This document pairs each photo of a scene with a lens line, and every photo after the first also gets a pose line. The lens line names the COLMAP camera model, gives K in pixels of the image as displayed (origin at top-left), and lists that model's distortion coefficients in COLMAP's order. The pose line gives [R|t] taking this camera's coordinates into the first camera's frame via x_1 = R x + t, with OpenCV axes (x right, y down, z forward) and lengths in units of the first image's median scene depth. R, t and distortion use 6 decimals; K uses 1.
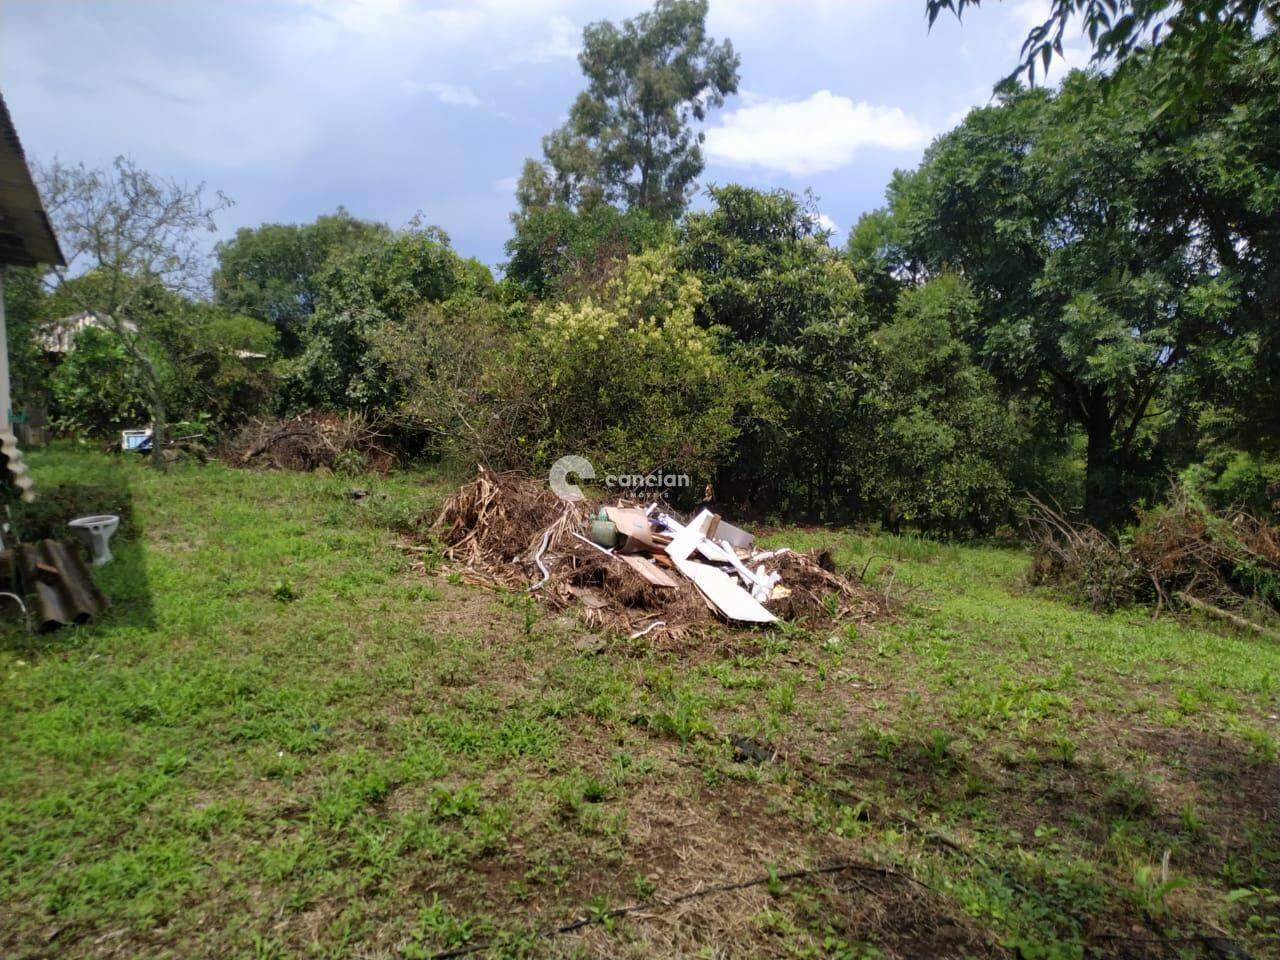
lens RADIAL K [[908.0, 0, 641.4], [0, 908.0, 486.5], [0, 0, 1]] dist [0.002348, -0.018425]
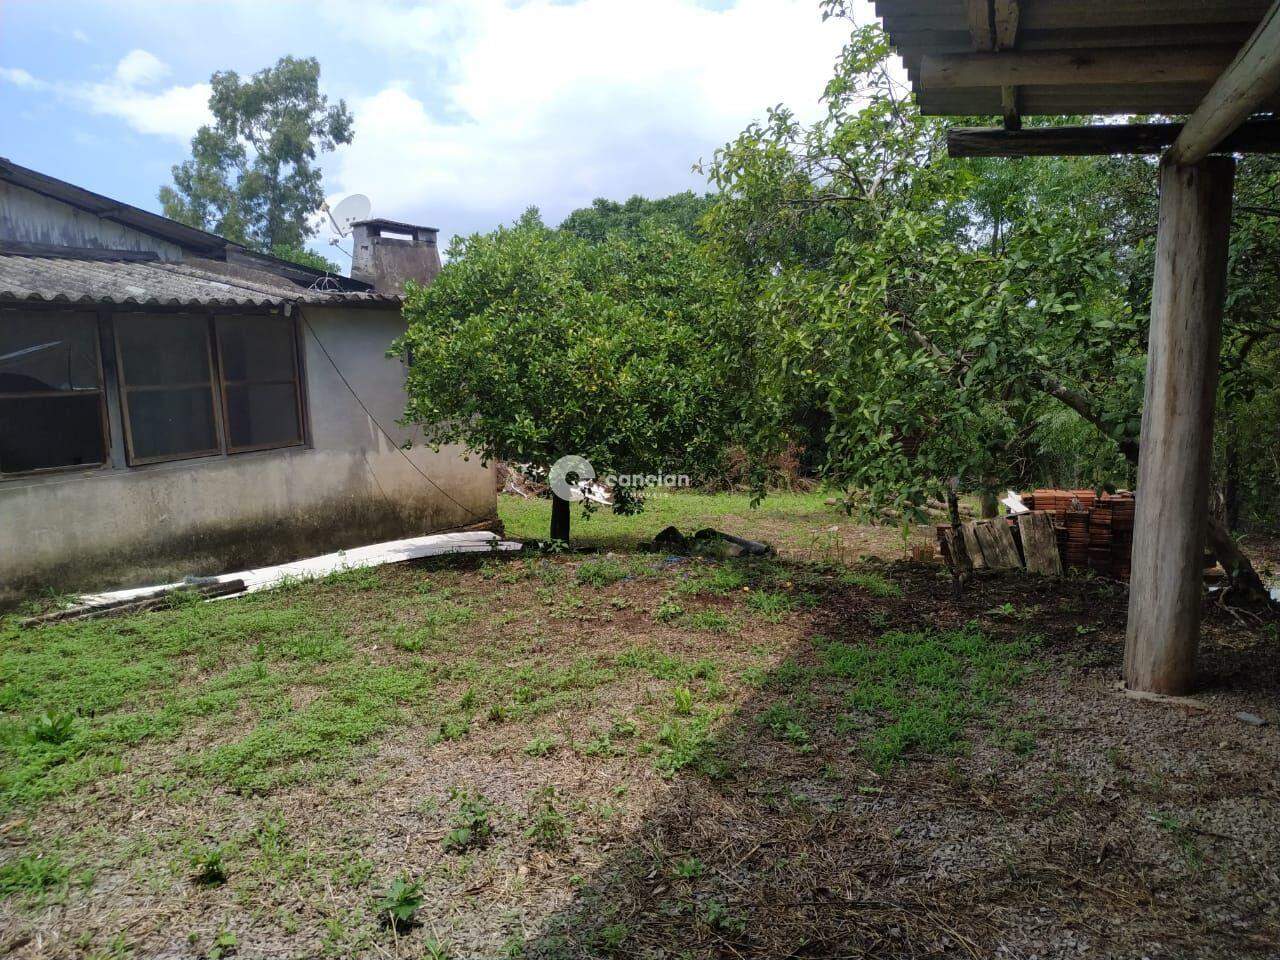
lens RADIAL K [[908.0, 0, 641.4], [0, 908.0, 486.5], [0, 0, 1]] dist [0.002348, -0.018425]
pose [[0.858403, -0.093544, 0.504374, -0.491593], [0.083078, 0.995604, 0.043259, 0.003194], [-0.506203, 0.004769, 0.862401, -0.542115]]
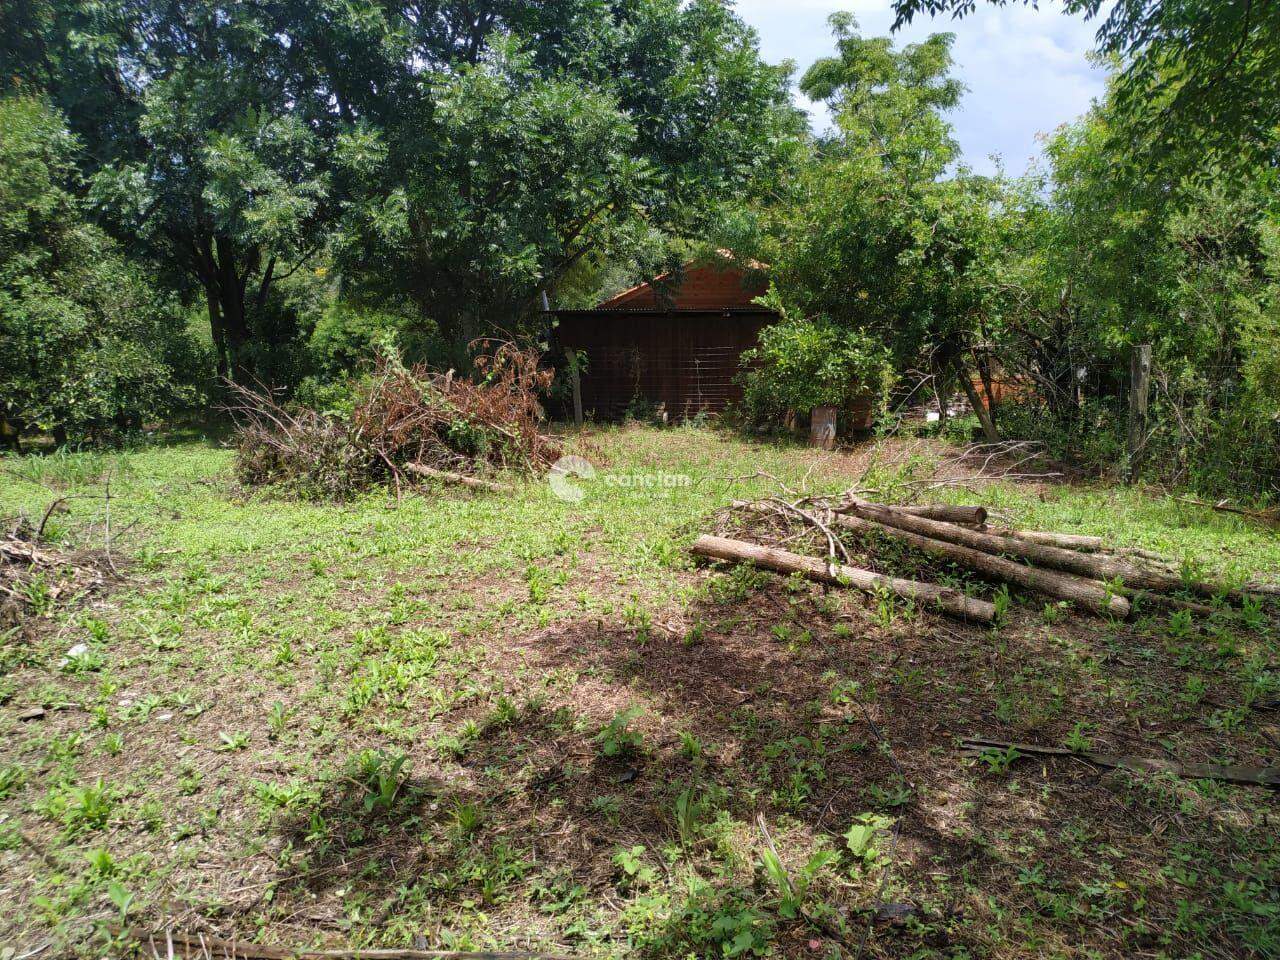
lens RADIAL K [[909.5, 0, 640.3], [0, 909.5, 496.6], [0, 0, 1]] dist [-0.001696, -0.008970]
pose [[0.591557, -0.222233, 0.775031, -0.013111], [0.100117, 0.974070, 0.202889, -0.013621], [-0.800023, -0.042427, 0.598467, 0.141320]]
